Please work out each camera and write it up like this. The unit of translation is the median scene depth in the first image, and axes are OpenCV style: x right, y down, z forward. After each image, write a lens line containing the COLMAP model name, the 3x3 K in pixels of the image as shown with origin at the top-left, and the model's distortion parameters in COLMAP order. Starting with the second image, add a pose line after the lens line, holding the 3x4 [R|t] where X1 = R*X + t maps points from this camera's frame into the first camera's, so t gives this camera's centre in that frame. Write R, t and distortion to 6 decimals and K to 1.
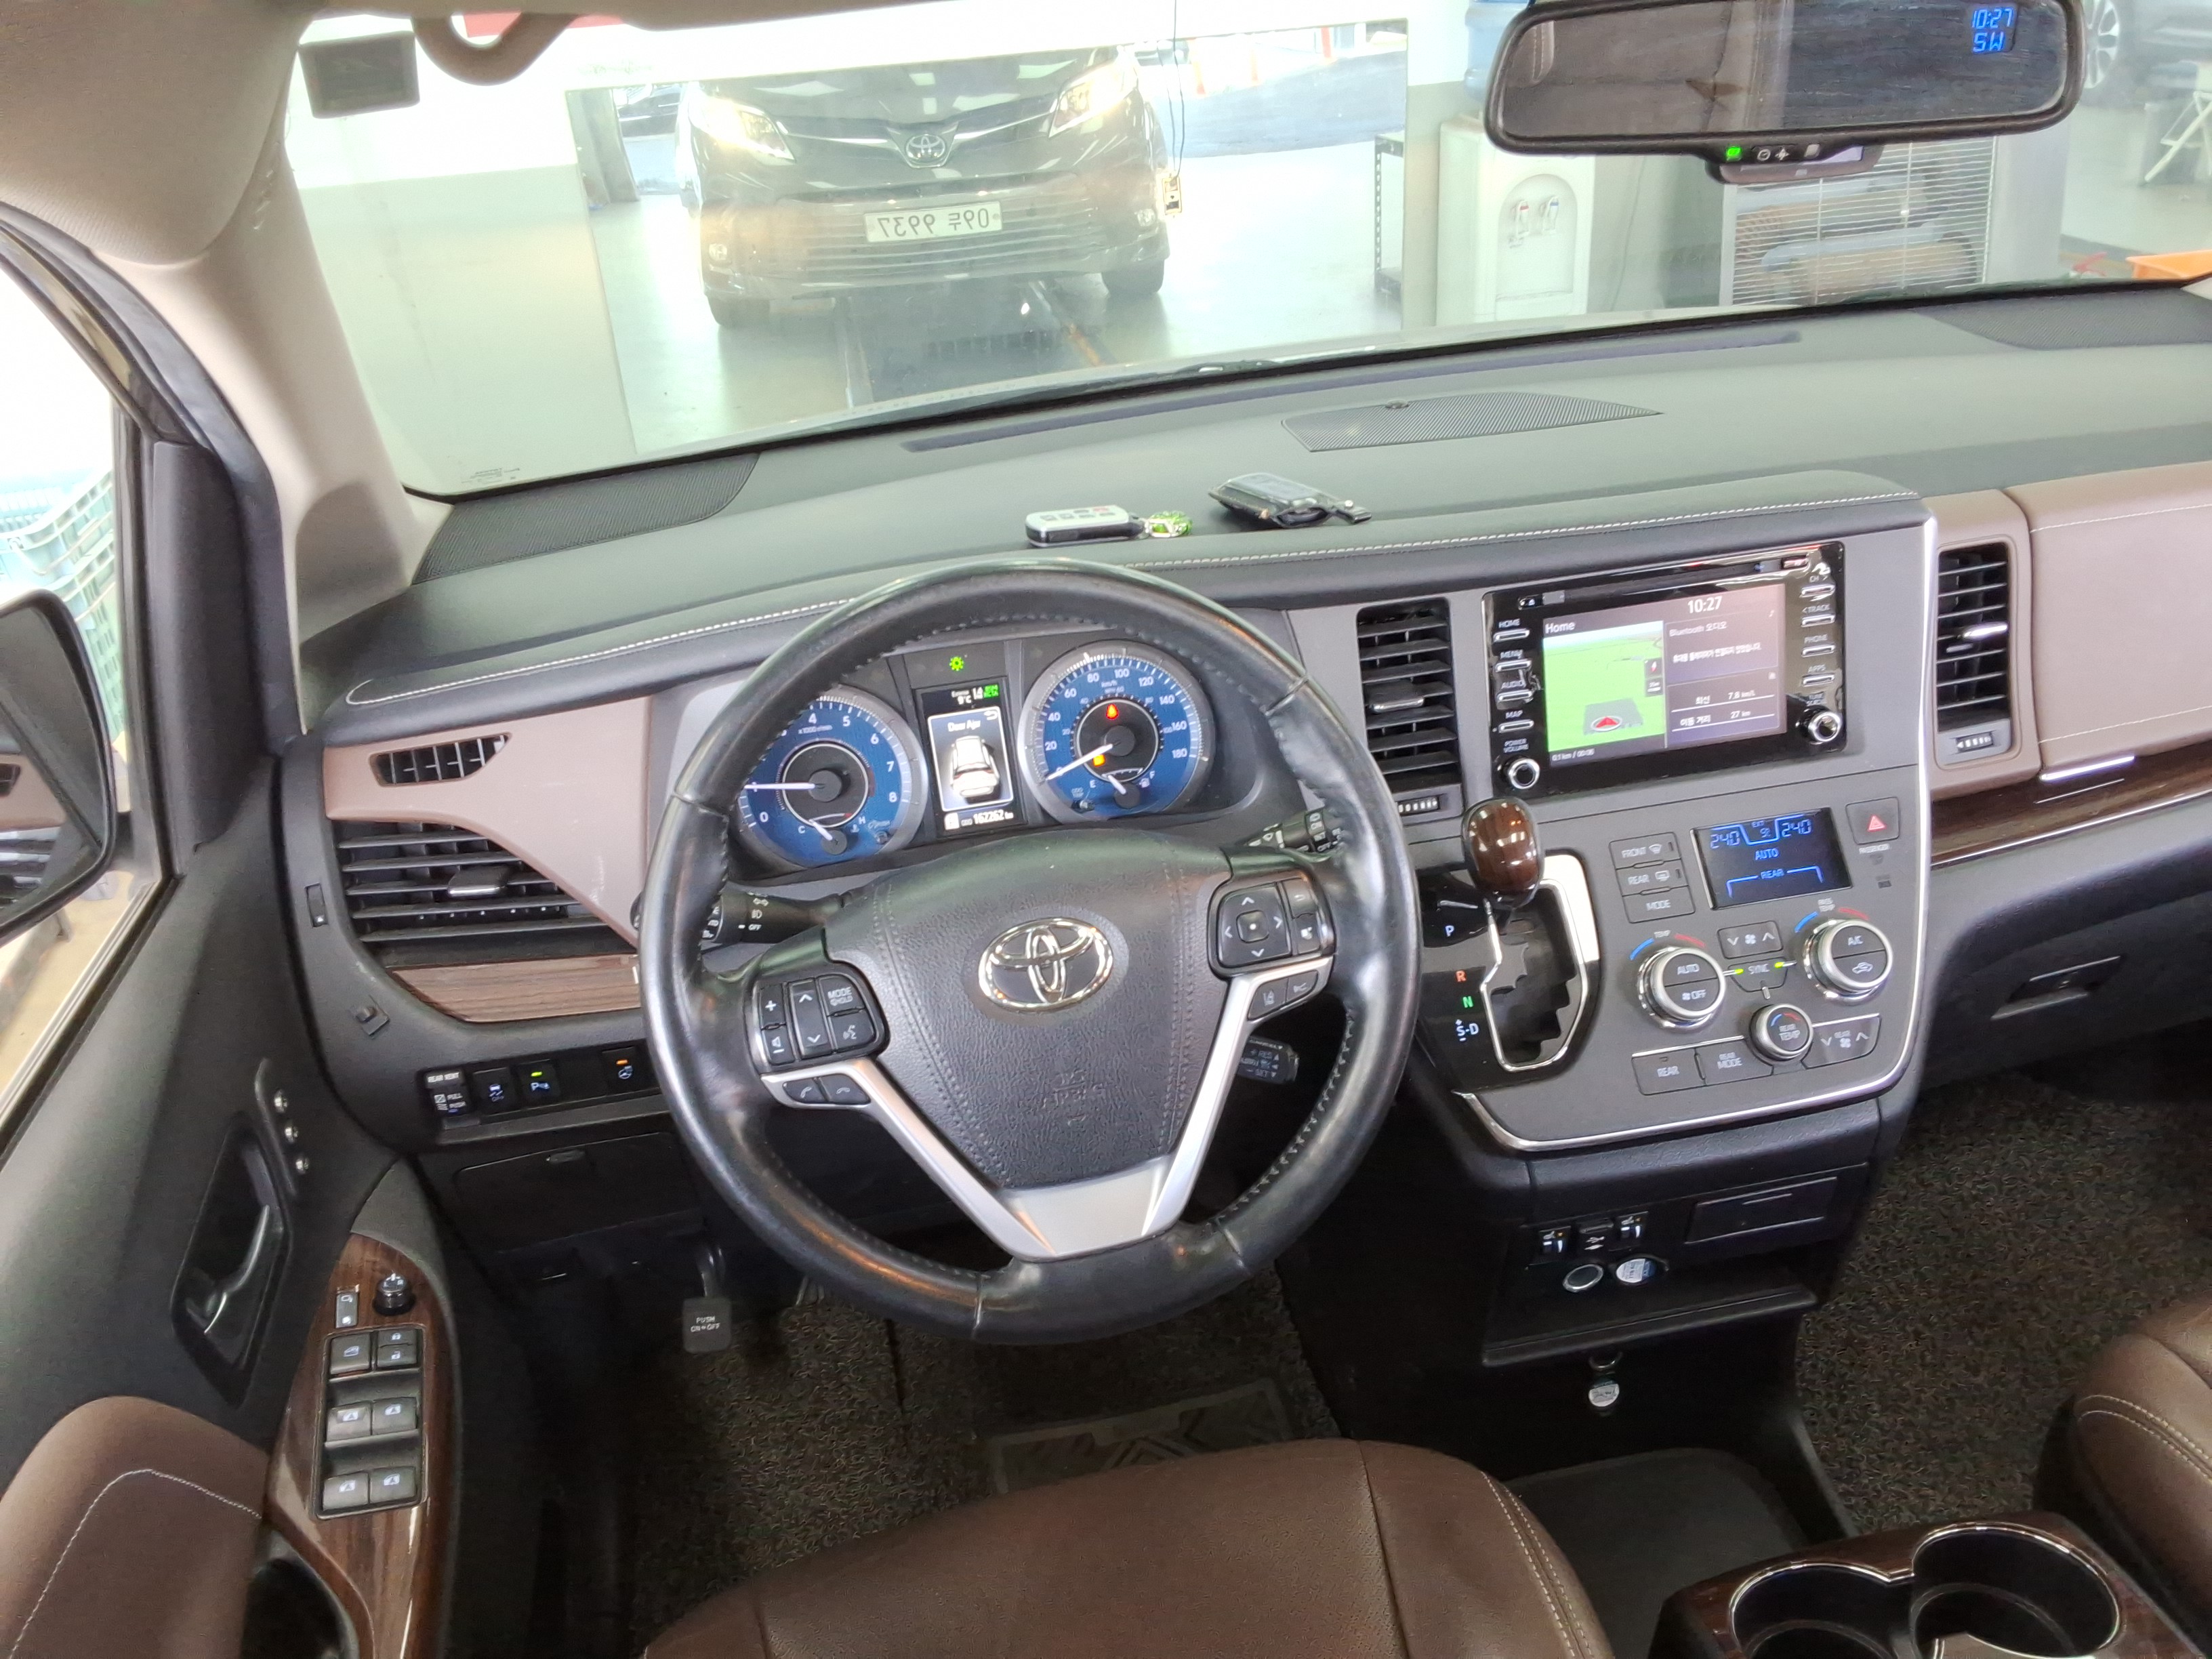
lens RADIAL K [[1750.1, 0, 1100.7], [0, 1750.1, 870.7], [0, 0, 1]] dist [0.129701, -0.215551]
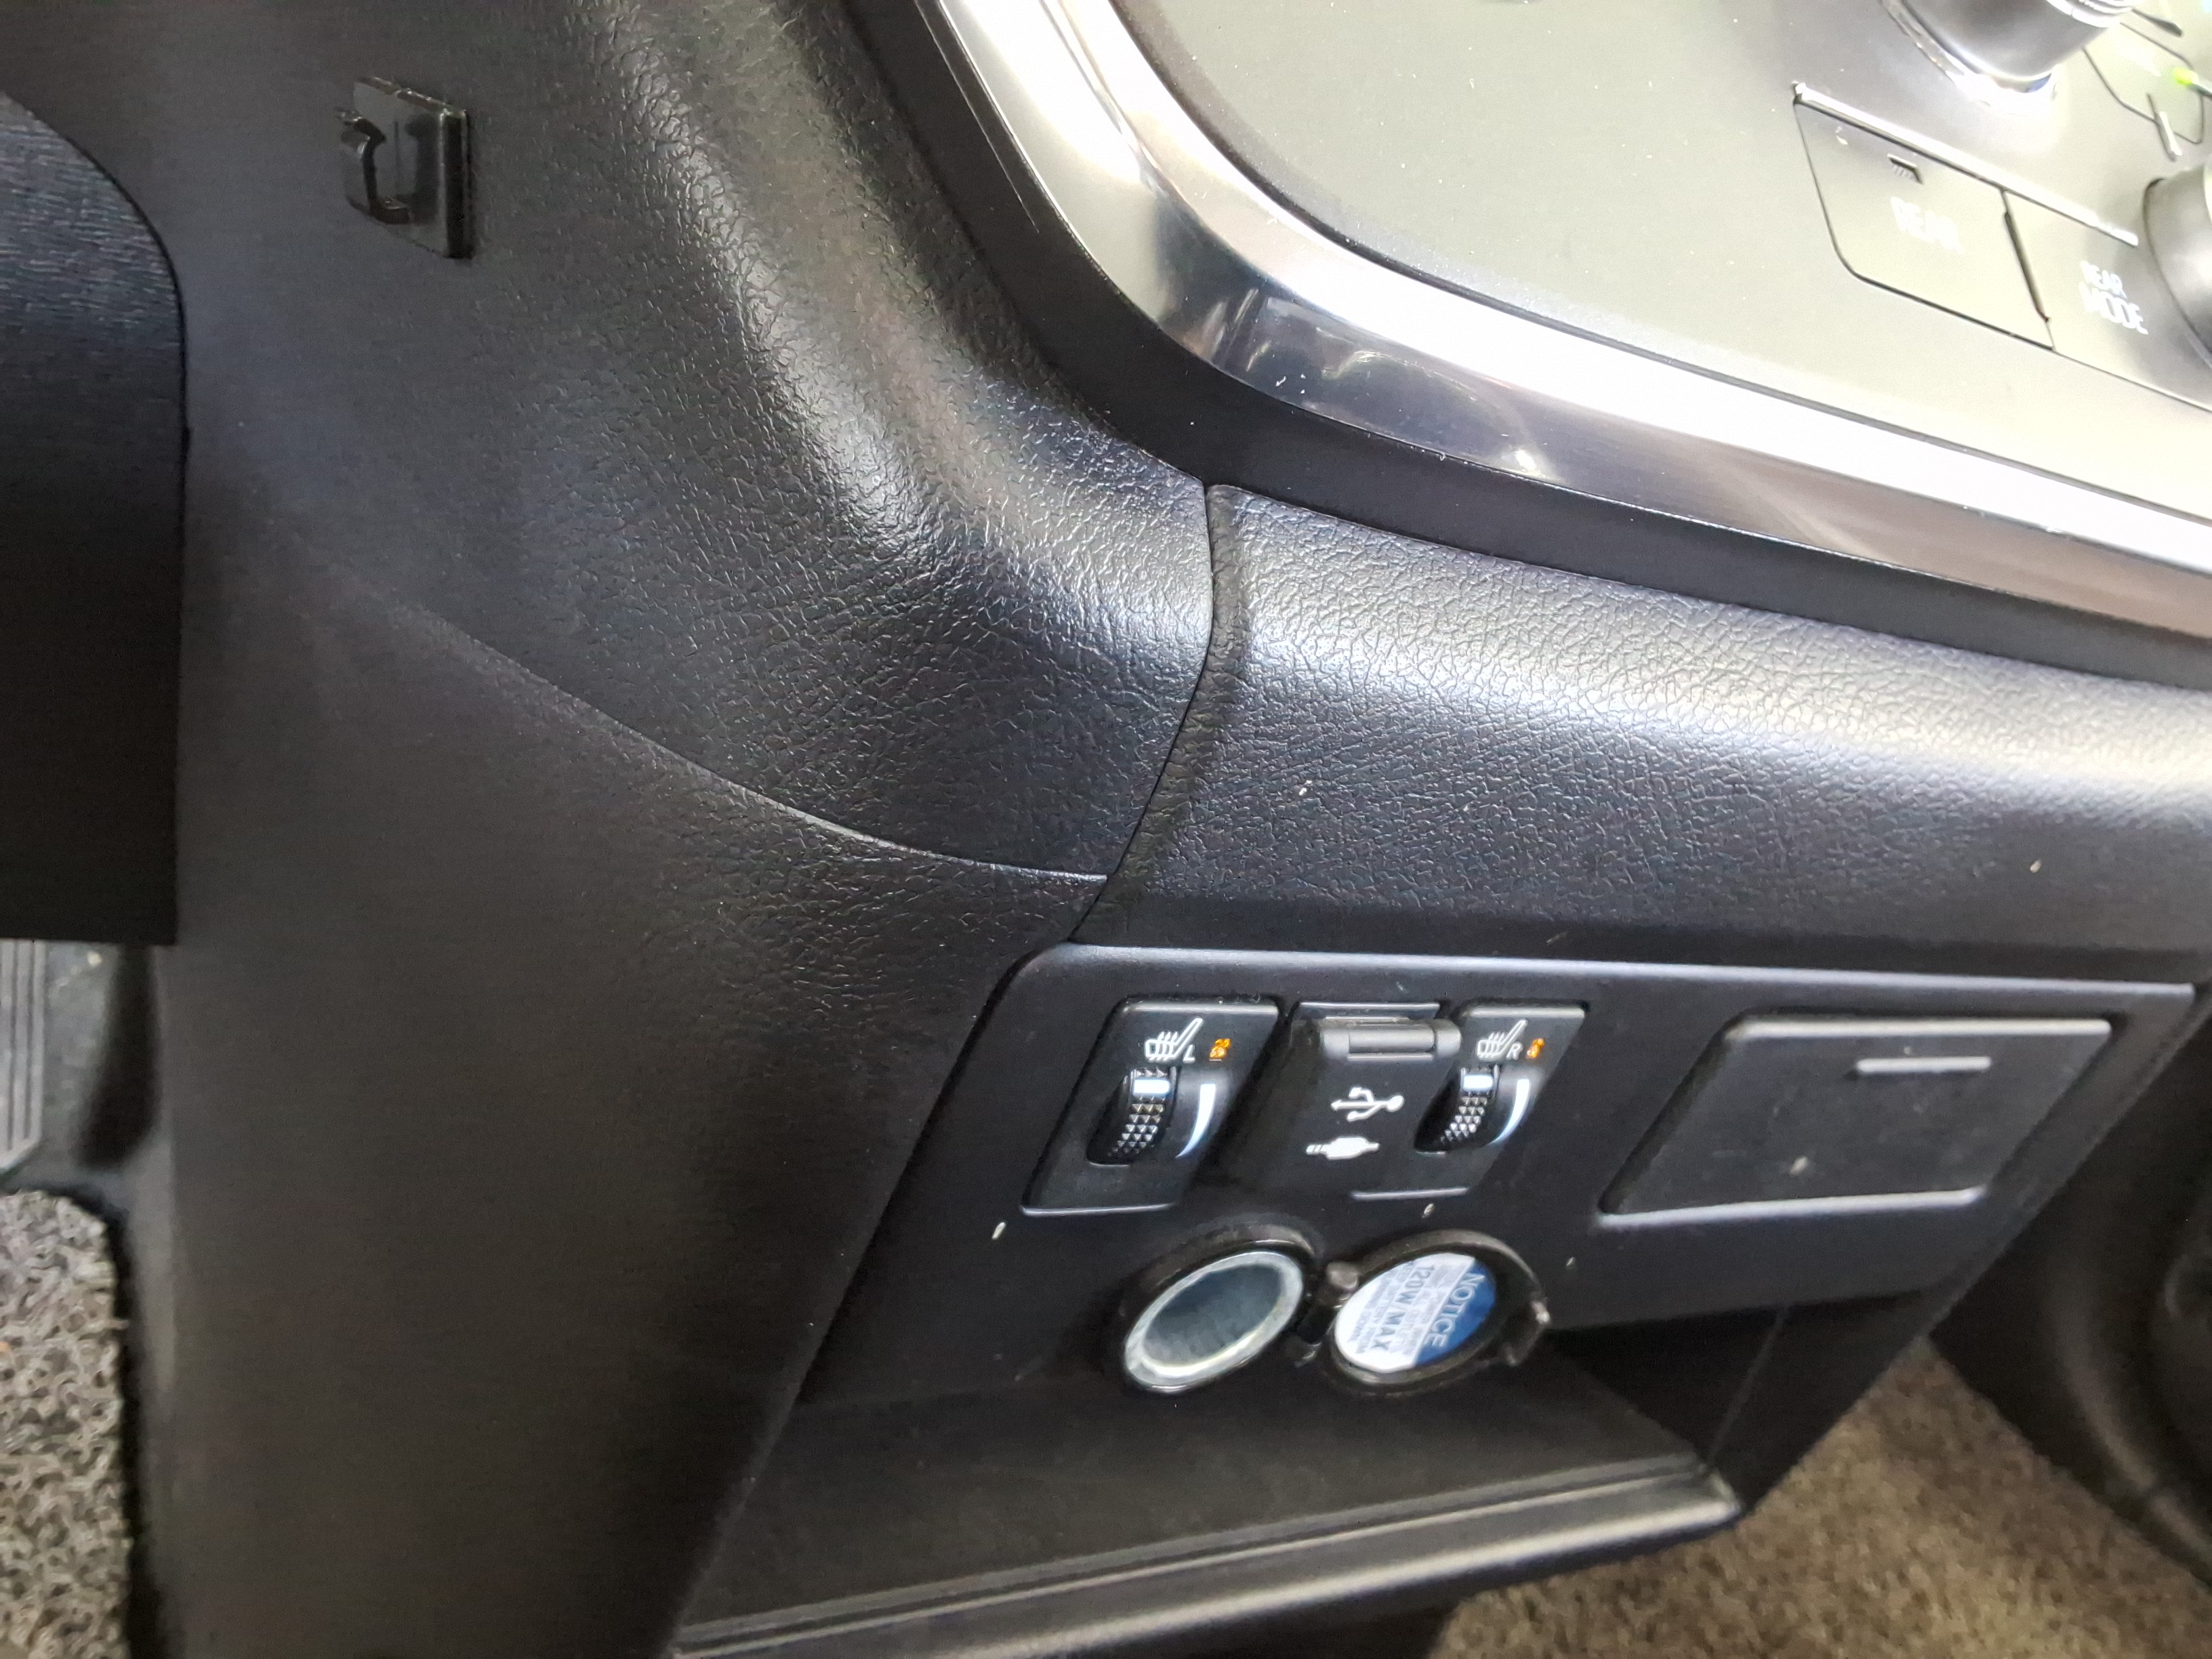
lens RADIAL K [[1750.1, 0, 1100.7], [0, 1750.1, 870.7], [0, 0, 1]] dist [0.129701, -0.215551]
pose [[0.892741, 0.203529, 0.401983, 0.164010], [-0.153110, 0.976107, -0.154181, 0.212179], [-0.423759, 0.076096, 0.902573, 0.811507]]
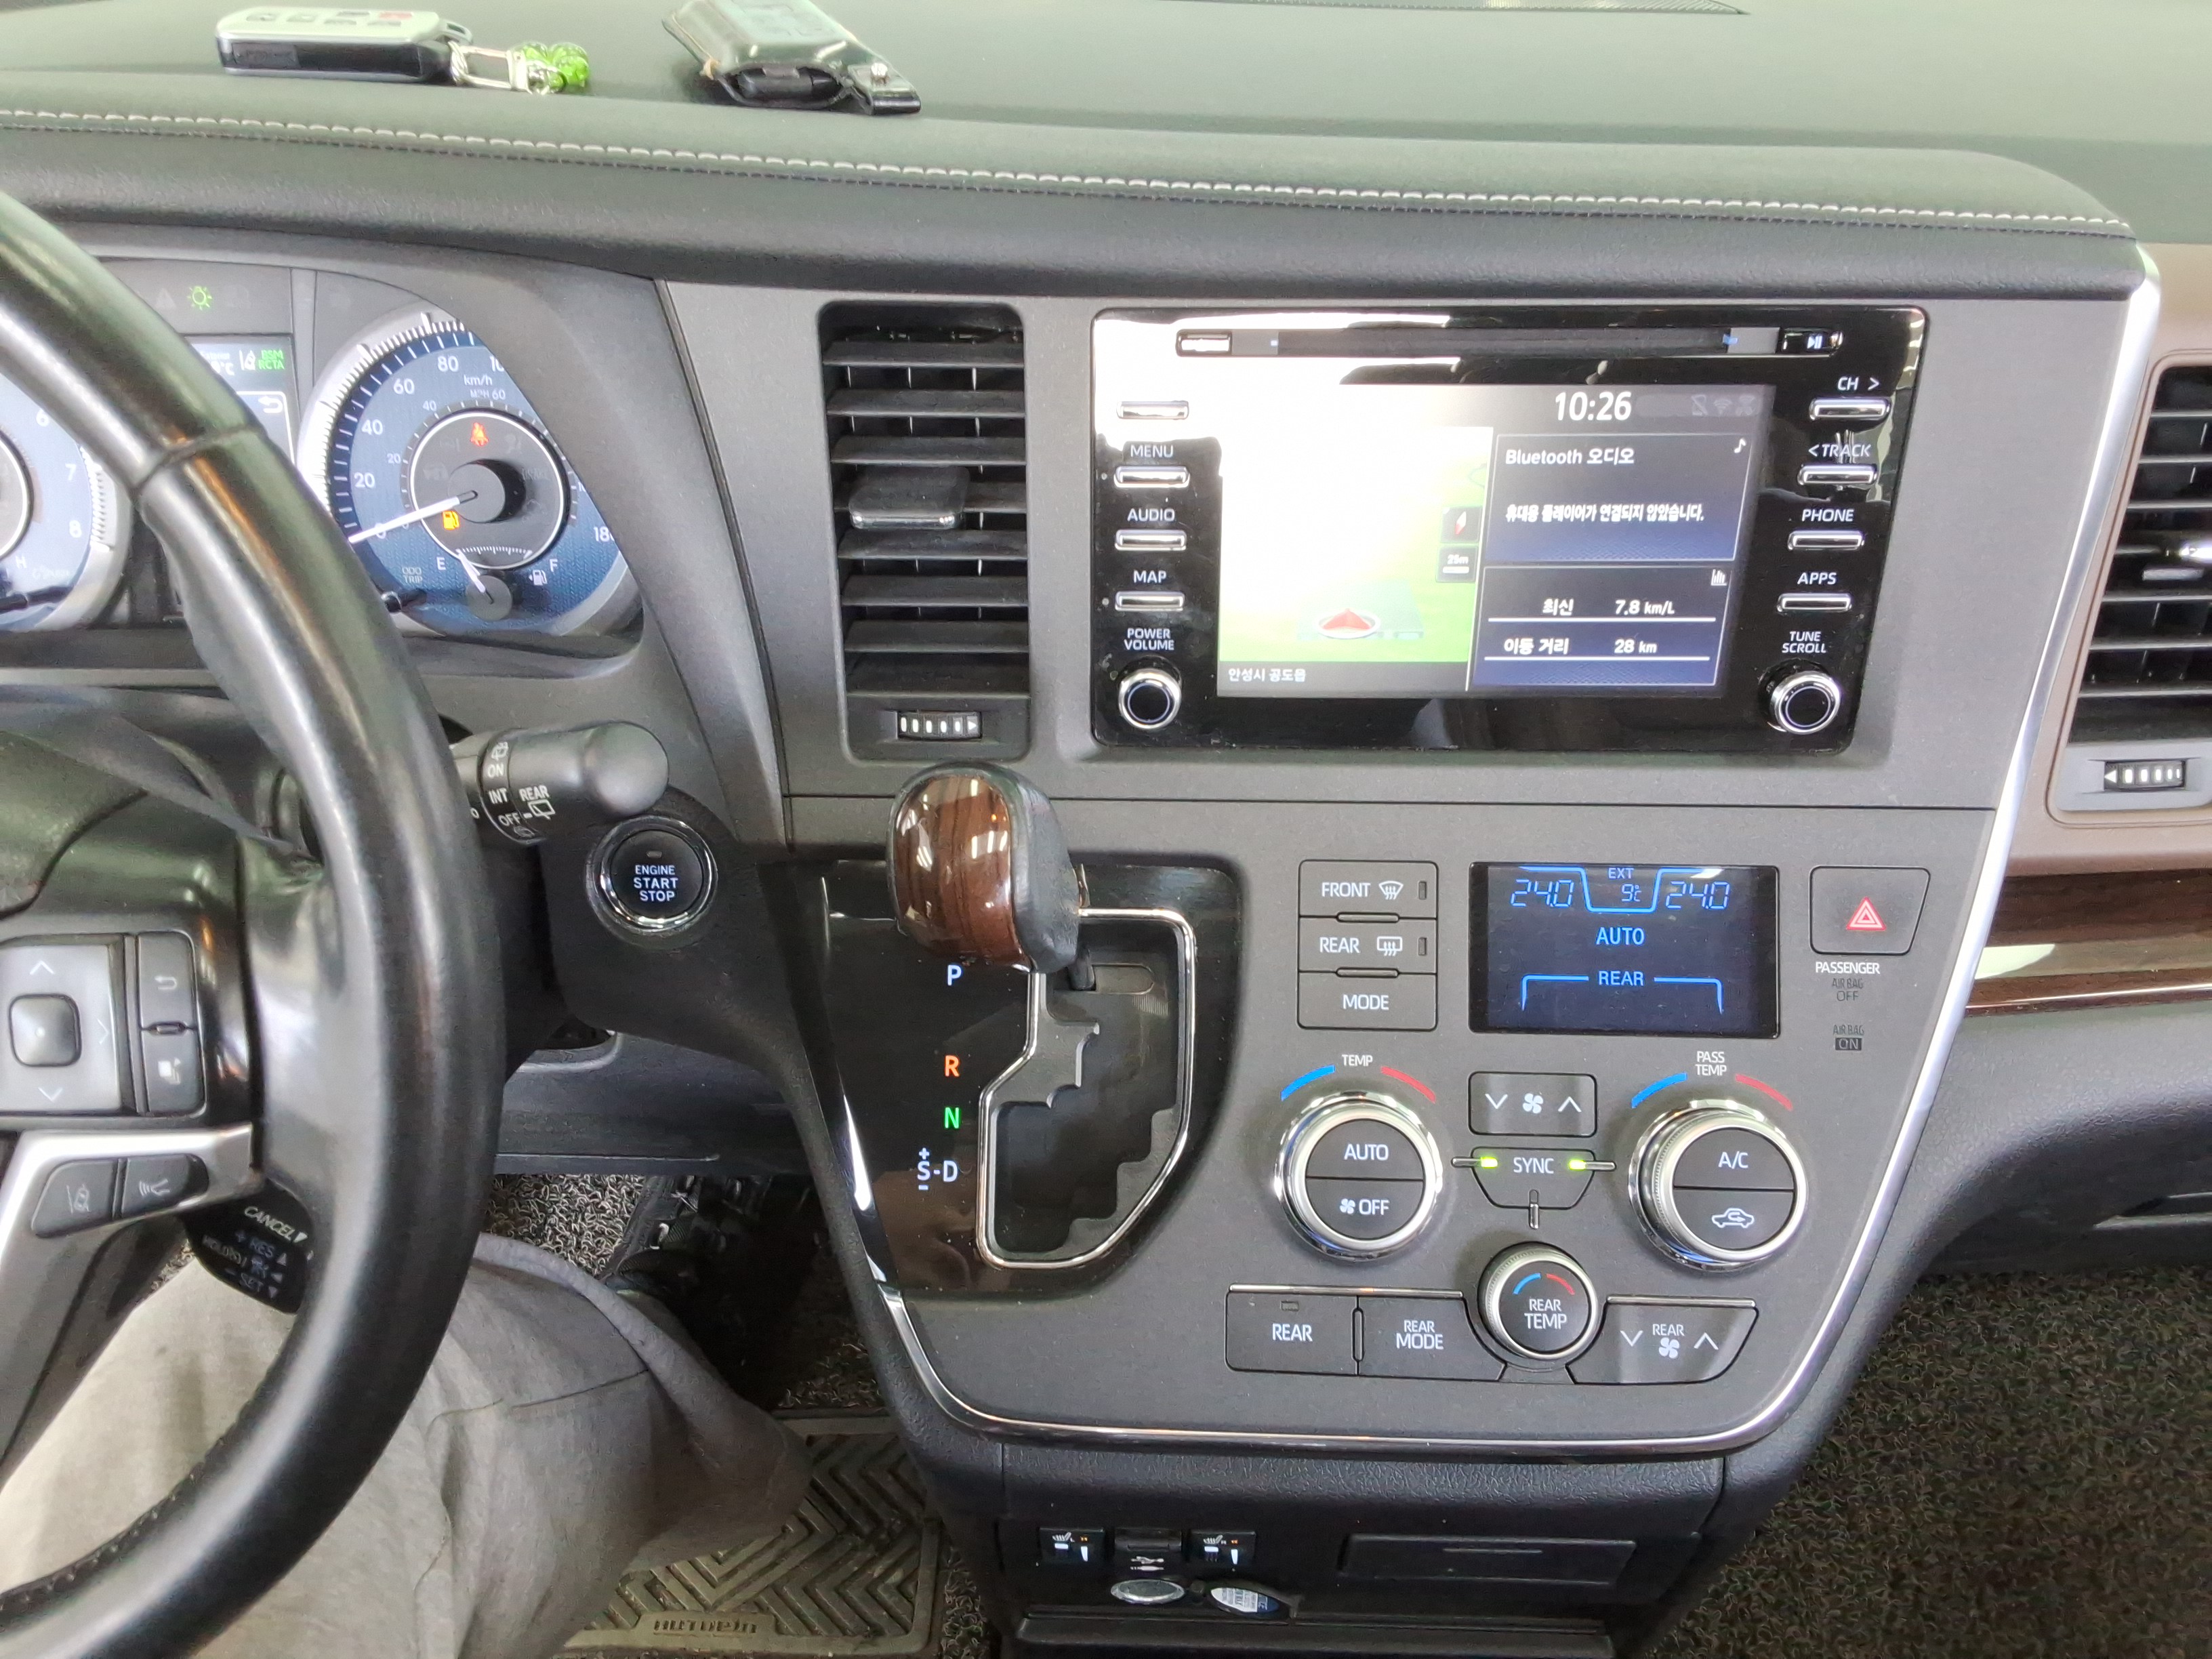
lens RADIAL K [[1750.1, 0, 1100.7], [0, 1750.1, 870.7], [0, 0, 1]] dist [0.129701, -0.215551]
pose [[0.972975, 0.187673, -0.134529, 0.290705], [-0.160830, 0.968839, 0.188372, -0.095308], [0.165689, -0.161645, 0.972840, 0.486857]]
